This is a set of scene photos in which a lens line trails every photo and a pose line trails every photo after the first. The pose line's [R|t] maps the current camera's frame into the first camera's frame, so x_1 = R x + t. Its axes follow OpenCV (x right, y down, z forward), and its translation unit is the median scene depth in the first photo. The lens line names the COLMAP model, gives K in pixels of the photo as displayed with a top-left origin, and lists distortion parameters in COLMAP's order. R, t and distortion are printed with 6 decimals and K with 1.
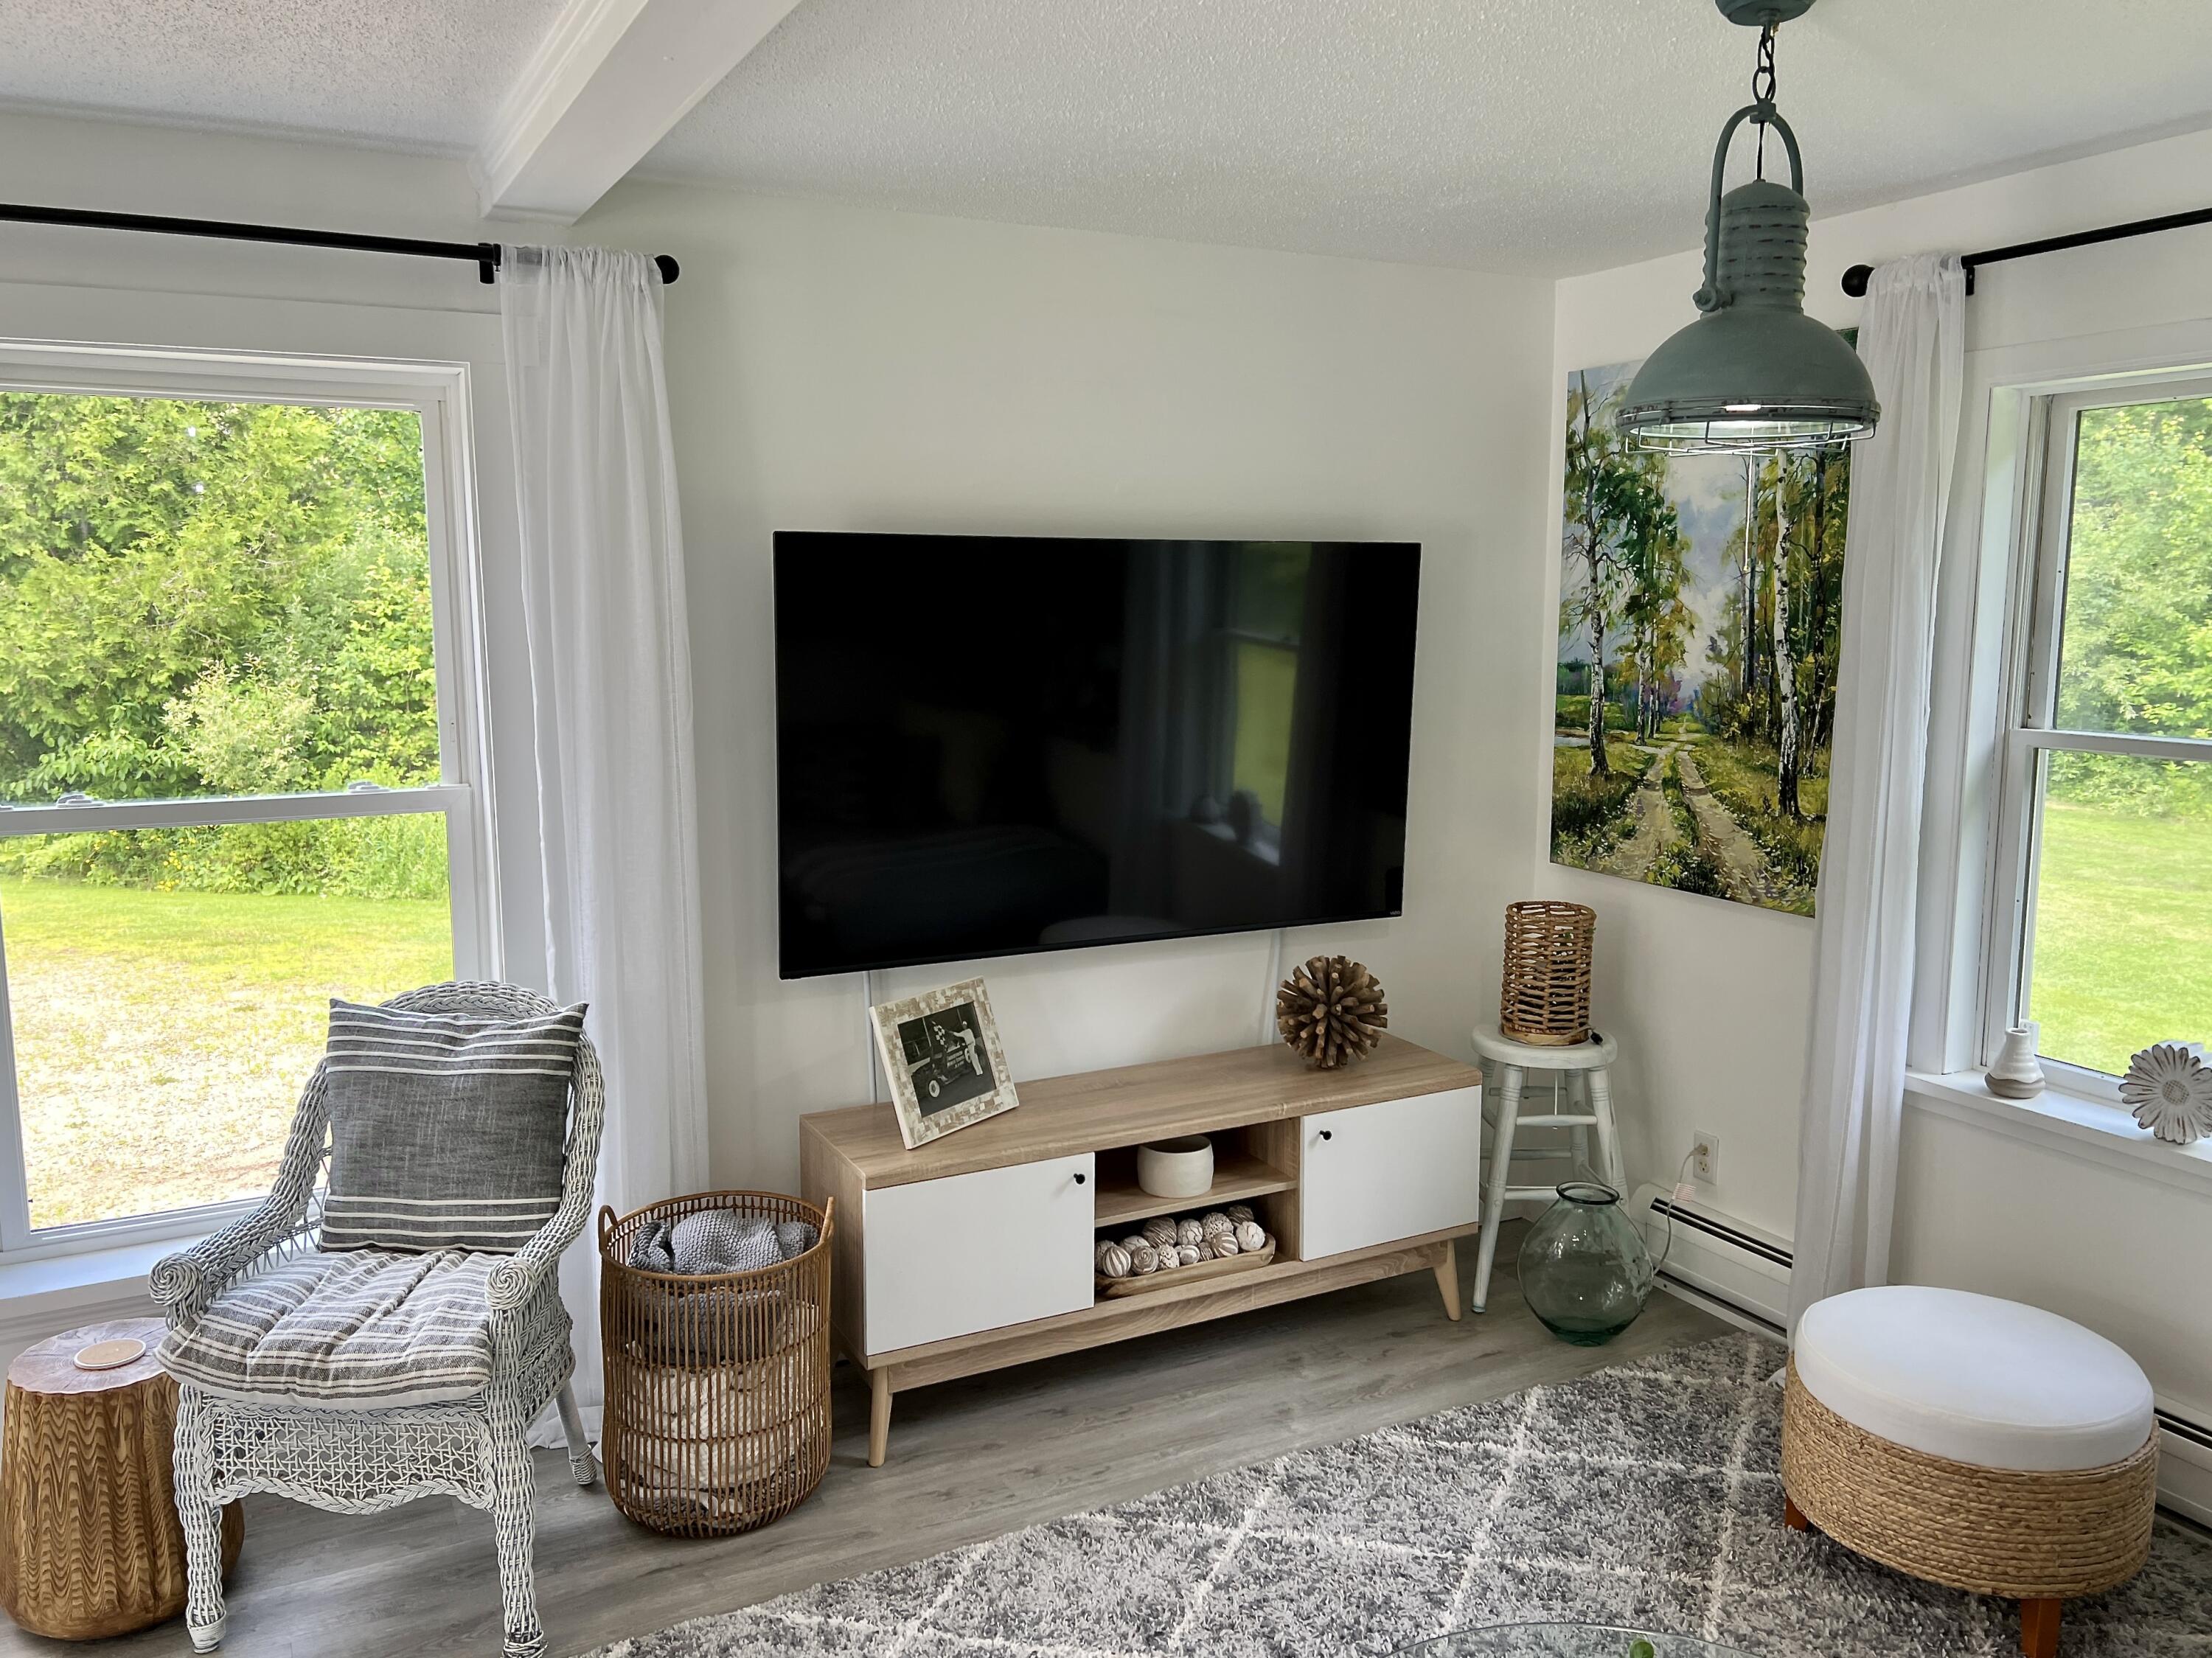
lens RADIAL K [[1668.0, 0, 1138.9], [0, 1668.0, 873.5], [0, 0, 1]] dist [0.060816, -0.065805]
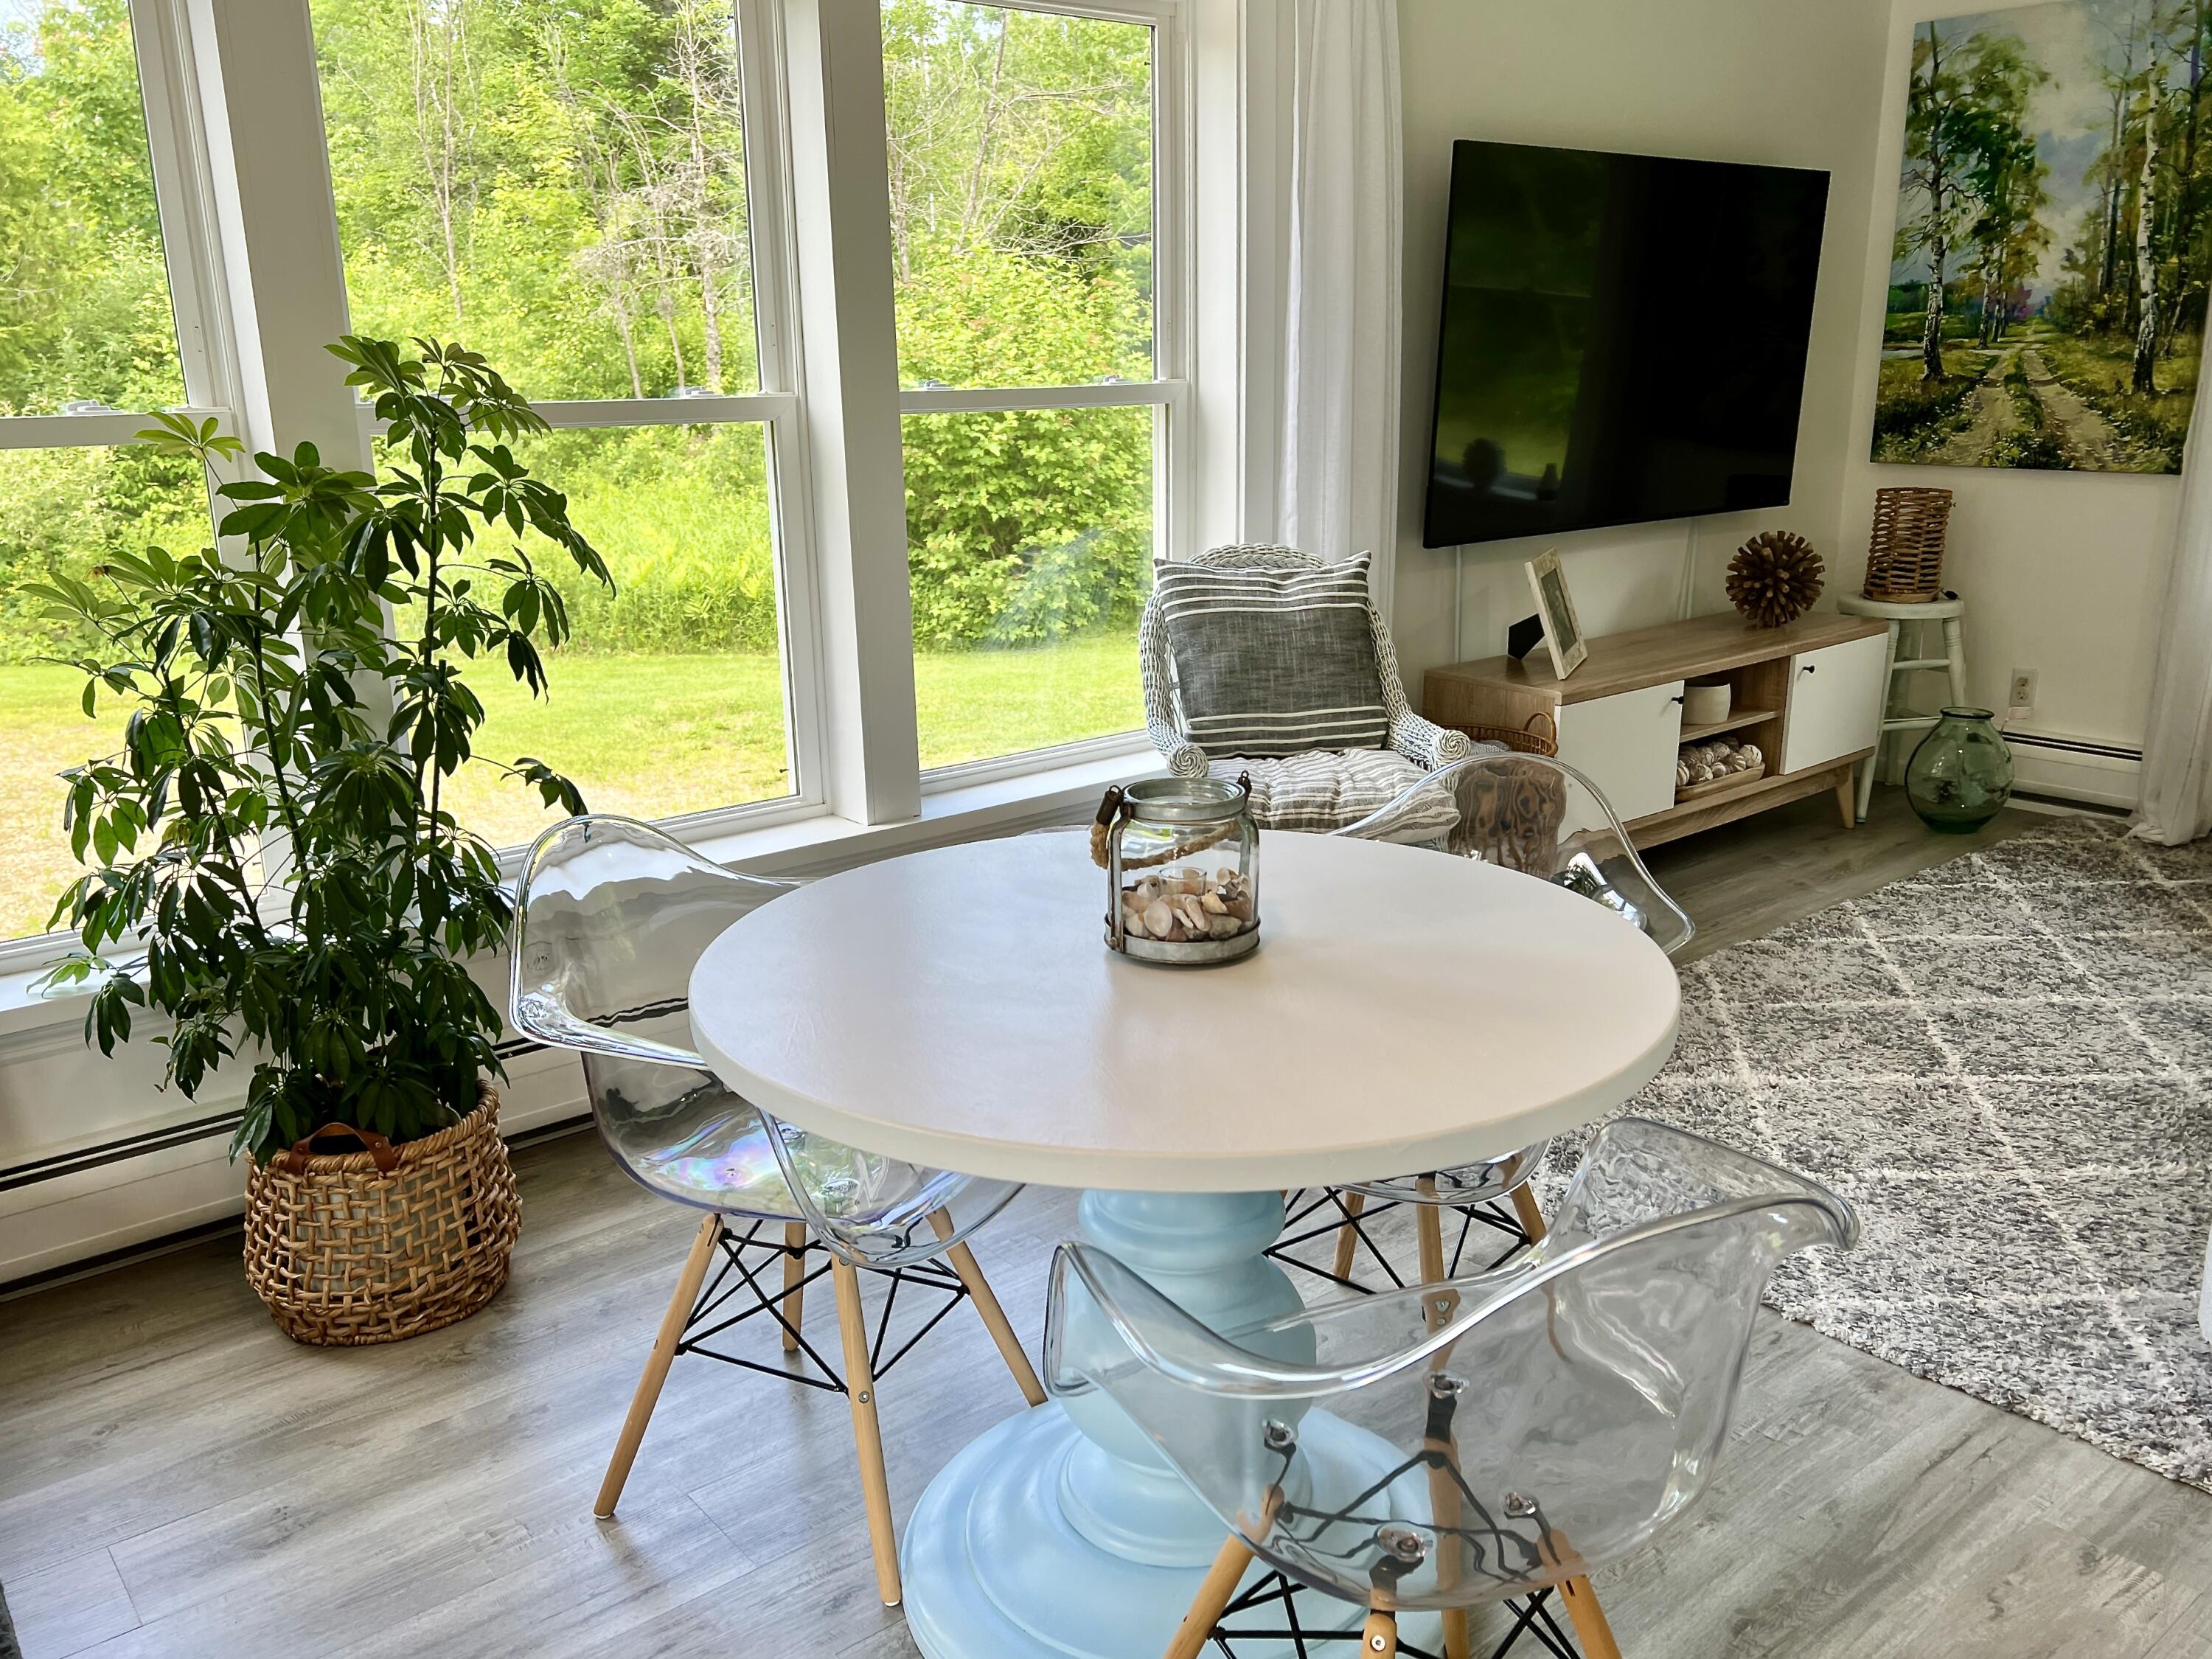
lens RADIAL K [[1668.1, 0, 1215.5], [0, 1668.1, 849.8], [0, 0, 1]] dist [0.060816, -0.065805]
pose [[0.978626, -0.074585, 0.191645, -0.523268], [0.049153, 0.989736, 0.134191, 0.093803], [-0.199686, -0.121903, 0.972247, -0.120623]]
